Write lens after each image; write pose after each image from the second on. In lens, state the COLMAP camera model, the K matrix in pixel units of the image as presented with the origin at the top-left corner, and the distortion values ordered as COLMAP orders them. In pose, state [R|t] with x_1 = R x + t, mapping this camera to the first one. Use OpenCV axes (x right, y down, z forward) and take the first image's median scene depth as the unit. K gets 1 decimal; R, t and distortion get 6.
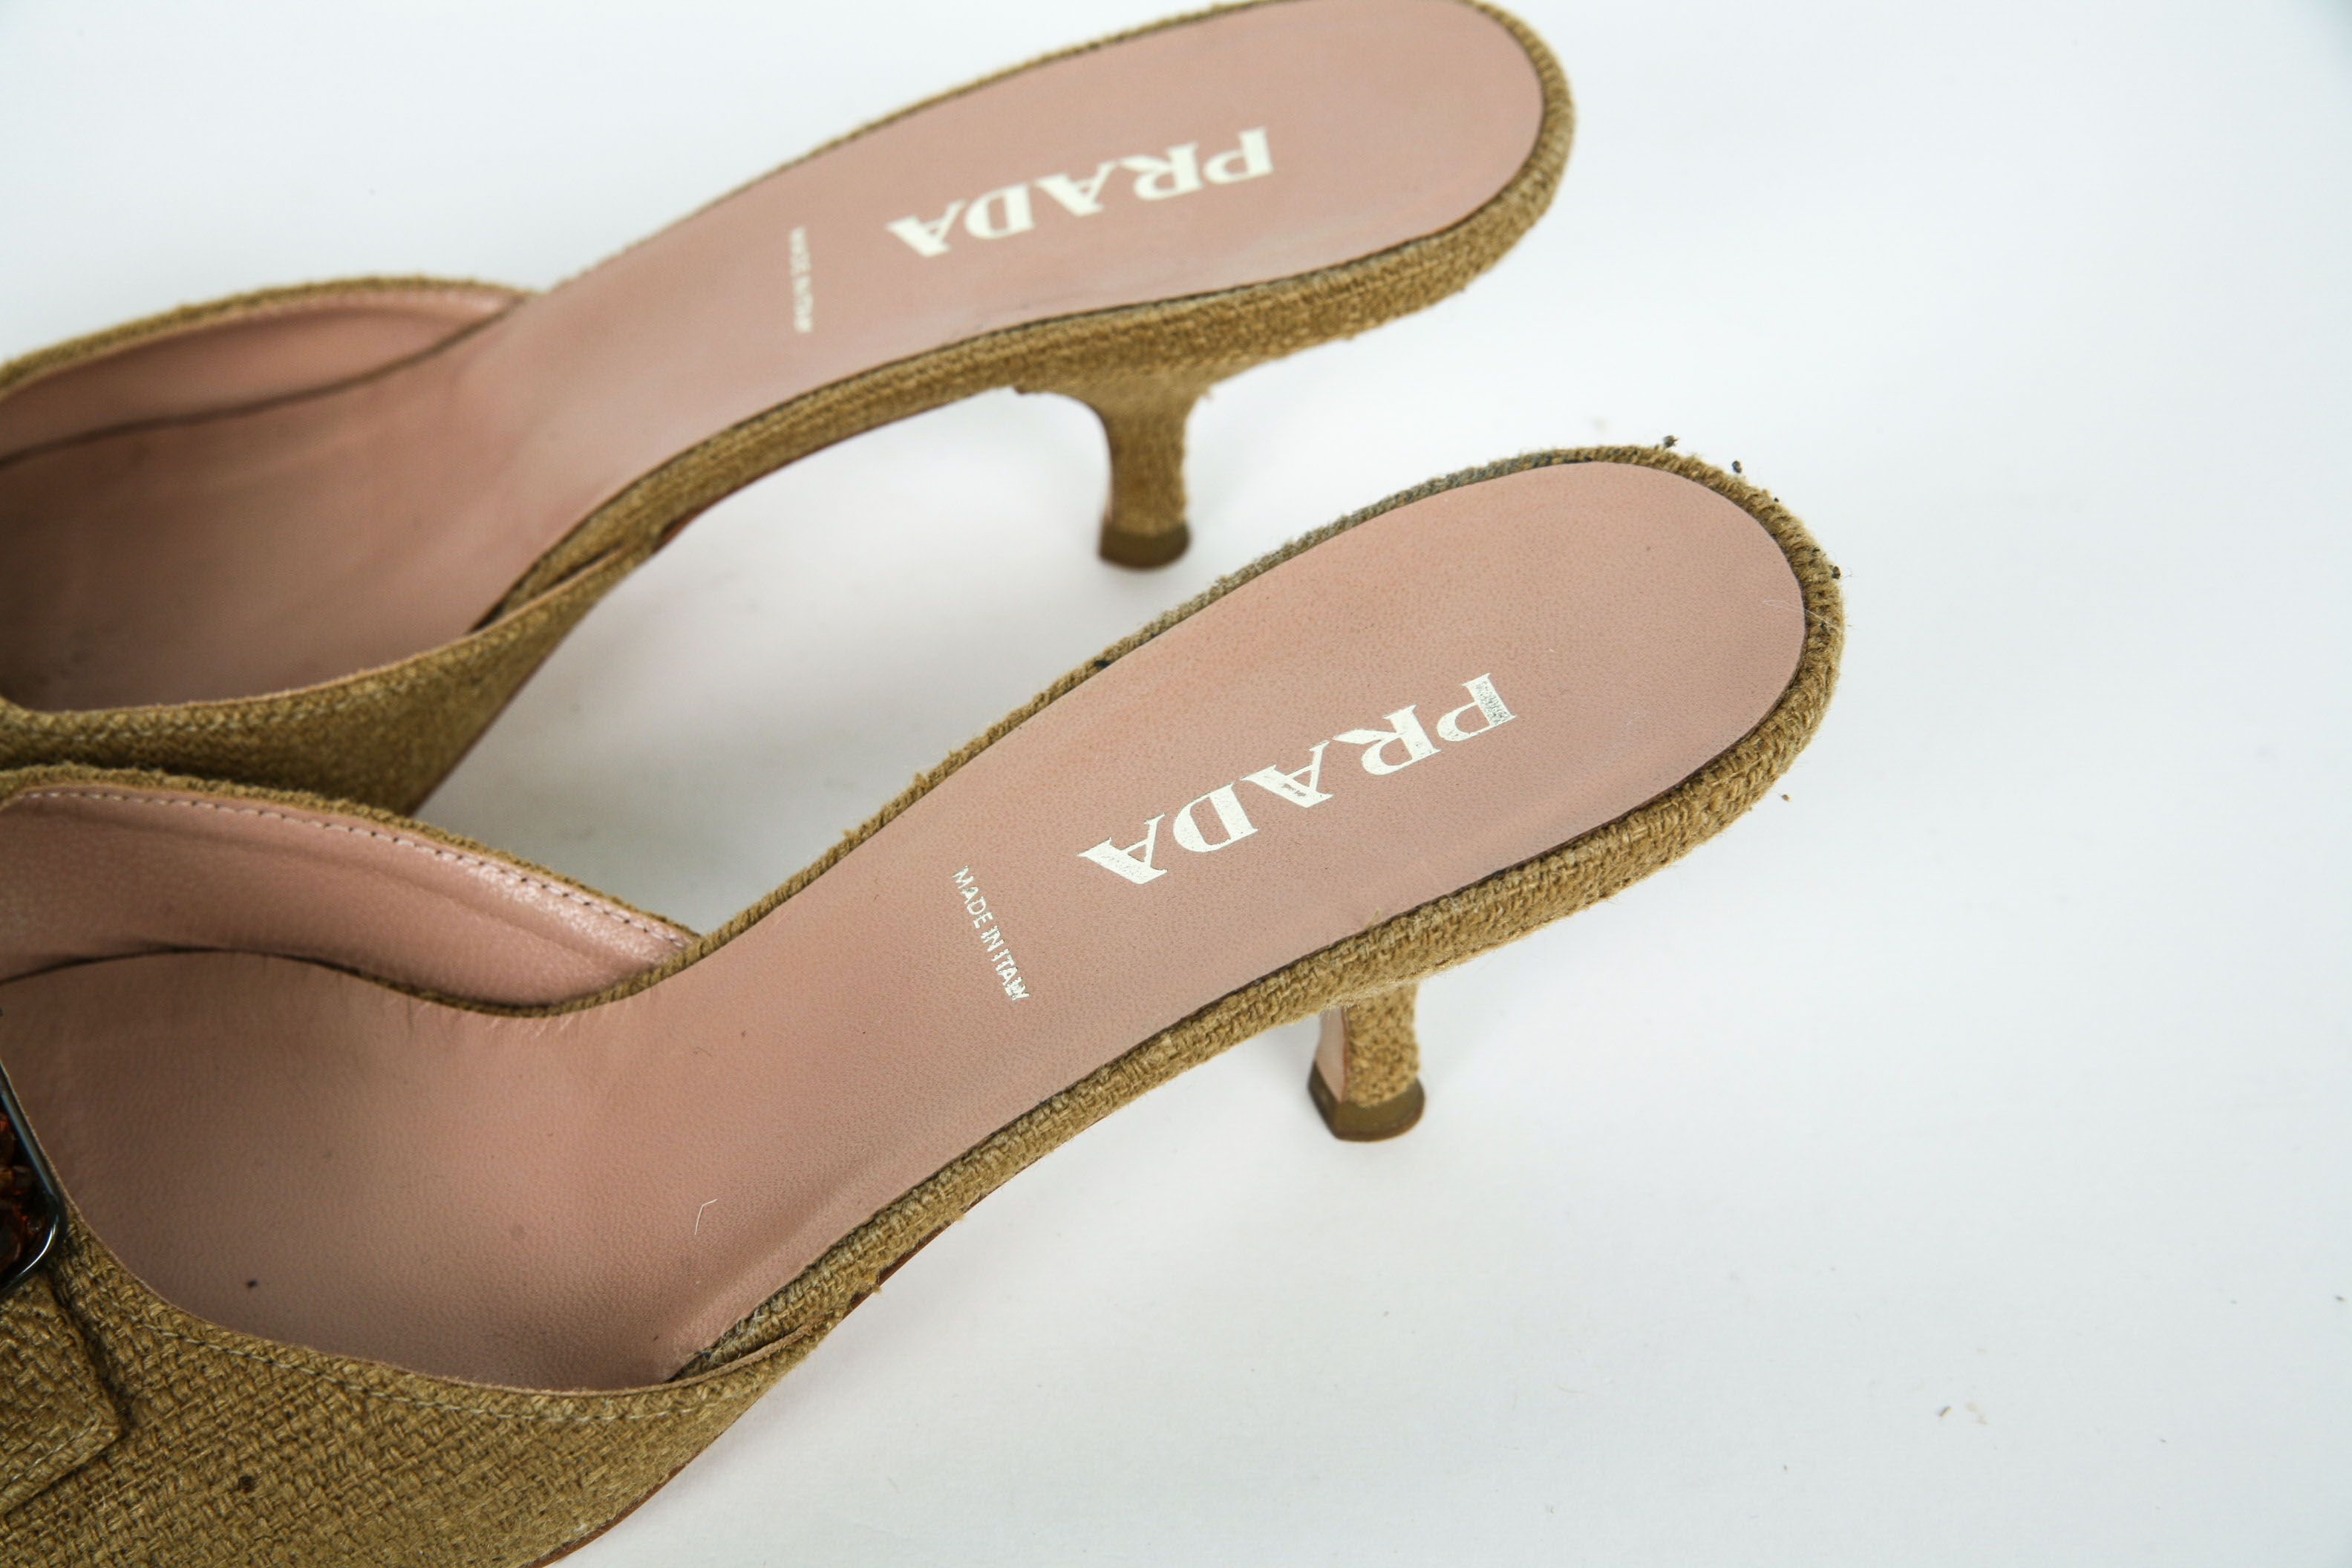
lens RADIAL K [[4197.5, 0, 1176.0], [0, 4197.5, 784.0], [0, 0, 1]] dist [0.036836, 0.280766]
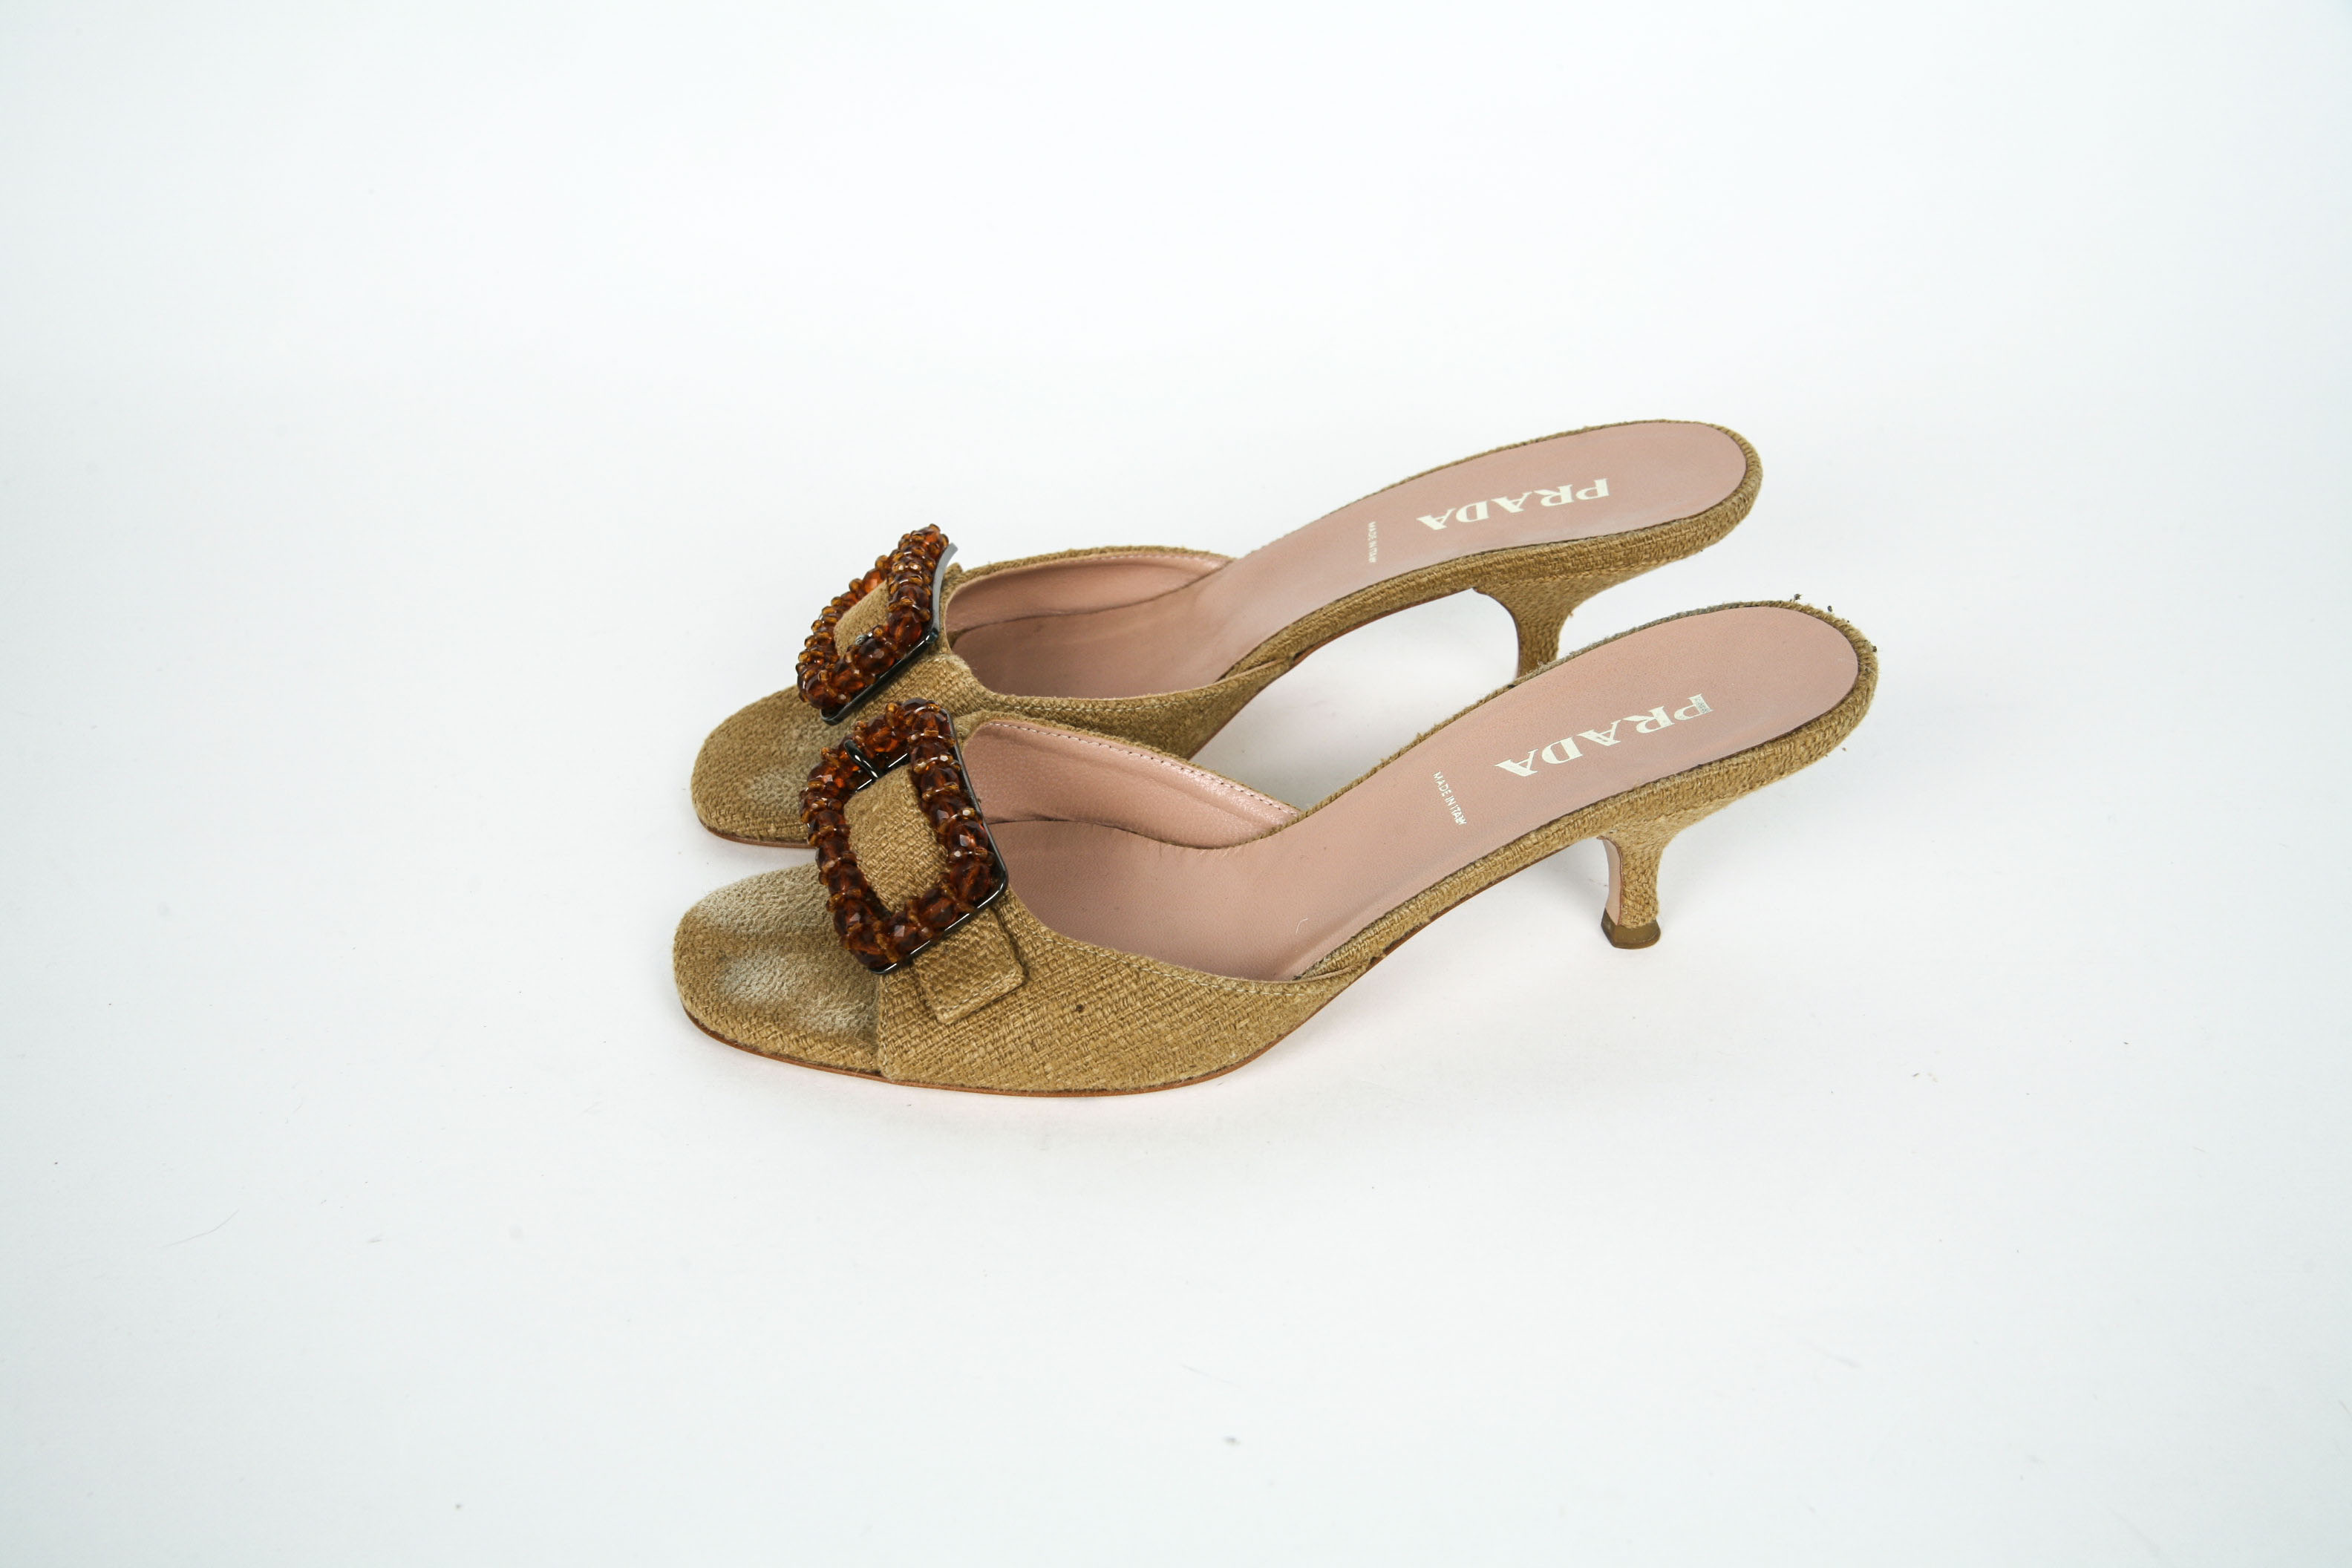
lens RADIAL K [[2801.9, 0, 1176.0], [0, 2801.9, 784.0], [0, 0, 1]] dist [-0.004030, 0.012259]
pose [[0.988804, 0.060972, -0.136193, 0.009651], [-0.086220, 0.978382, -0.187975, 0.290101], [0.121788, 0.197614, 0.972685, -0.346465]]
